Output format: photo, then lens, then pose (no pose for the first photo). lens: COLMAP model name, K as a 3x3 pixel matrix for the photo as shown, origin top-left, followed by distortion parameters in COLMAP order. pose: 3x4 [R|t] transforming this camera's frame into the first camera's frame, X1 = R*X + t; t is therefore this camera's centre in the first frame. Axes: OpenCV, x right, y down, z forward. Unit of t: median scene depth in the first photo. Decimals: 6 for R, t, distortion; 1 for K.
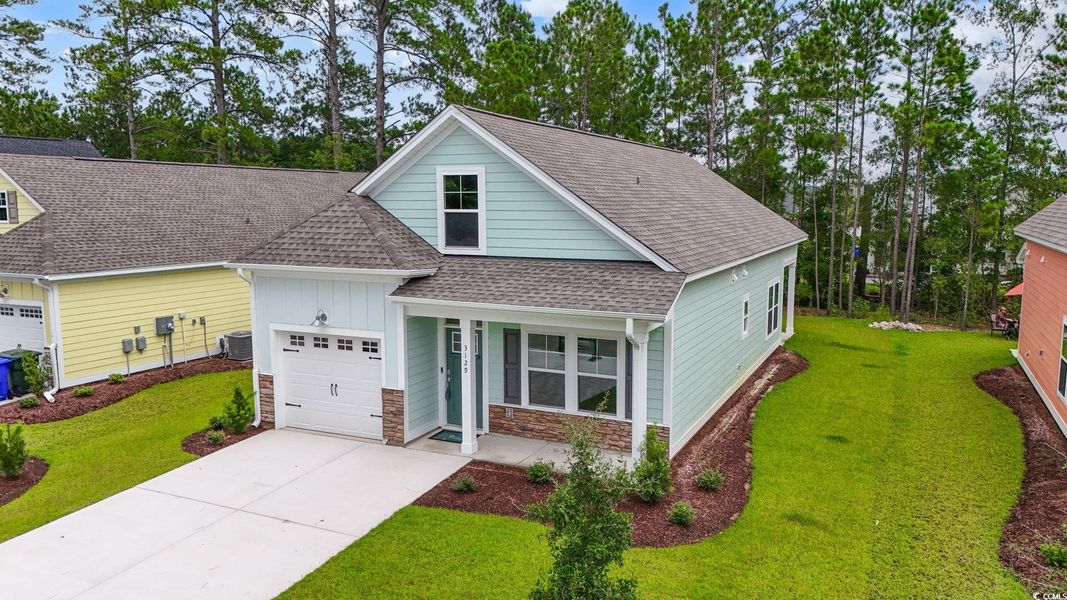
lens RADIAL K [[782.9, 0, 531.3], [0, 782.9, 279.3], [0, 0, 1]] dist [0.103902, -0.139540]
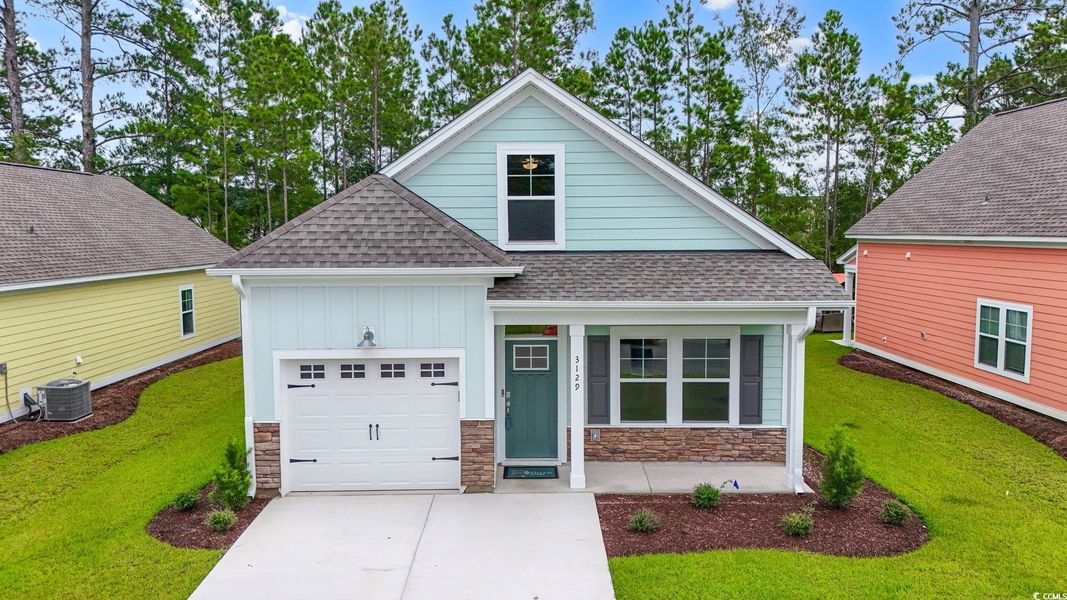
lens RADIAL K [[782.9, 0, 531.3], [0, 782.9, 279.3], [0, 0, 1]] dist [0.103902, -0.139540]
pose [[0.901055, -0.029031, 0.432732, -0.450479], [0.045948, 0.998532, -0.028685, 0.022854], [-0.431264, 0.045730, 0.901066, 0.252324]]
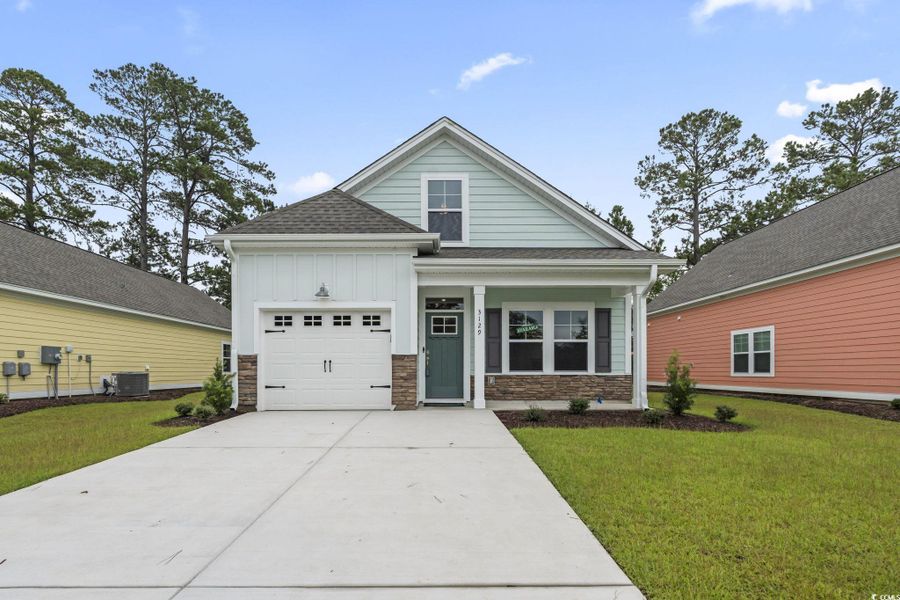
lens RADIAL K [[437.1, 0, 442.0], [0, 437.1, 358.8], [0, 0, 1]] dist [-0.002052, -0.000181]
pose [[0.899851, 0.013383, 0.435991, -0.374039], [0.042915, 0.991964, -0.119022, 0.209962], [-0.434081, 0.125813, 0.892045, 0.444618]]
